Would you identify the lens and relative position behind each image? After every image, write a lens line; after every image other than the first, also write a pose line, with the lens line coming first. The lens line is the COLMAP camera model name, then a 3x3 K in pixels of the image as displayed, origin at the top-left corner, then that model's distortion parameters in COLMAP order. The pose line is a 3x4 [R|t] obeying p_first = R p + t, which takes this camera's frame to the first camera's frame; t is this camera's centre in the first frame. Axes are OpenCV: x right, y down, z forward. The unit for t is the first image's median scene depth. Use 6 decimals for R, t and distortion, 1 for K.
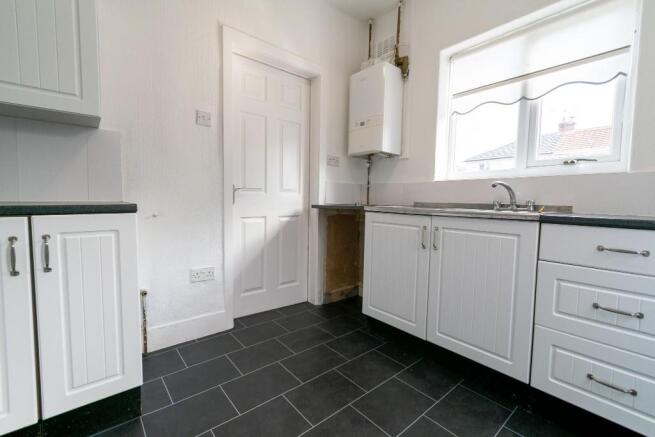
lens RADIAL K [[289.4, 0, 327.5], [0, 289.4, 218.5], [0, 0, 1]] dist [-0.000992, 0.000053]
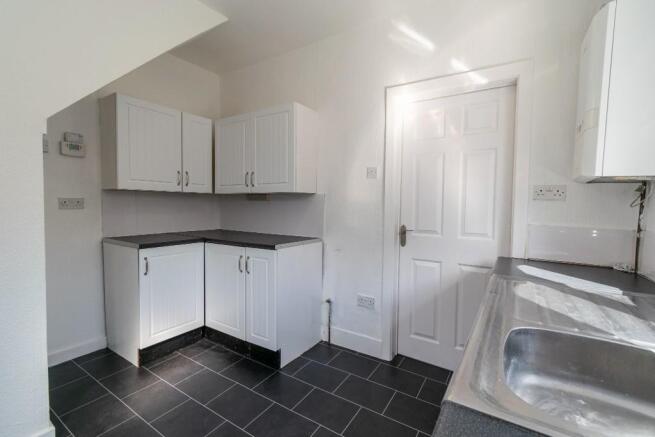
lens RADIAL K [[289.4, 0, 327.5], [0, 289.4, 218.5], [0, 0, 1]] dist [-0.000992, 0.000053]
pose [[0.289841, 0.033299, -0.956495, 0.587673], [-0.071933, 0.997326, 0.012923, -0.138488], [0.954368, 0.065058, 0.291461, 0.420990]]
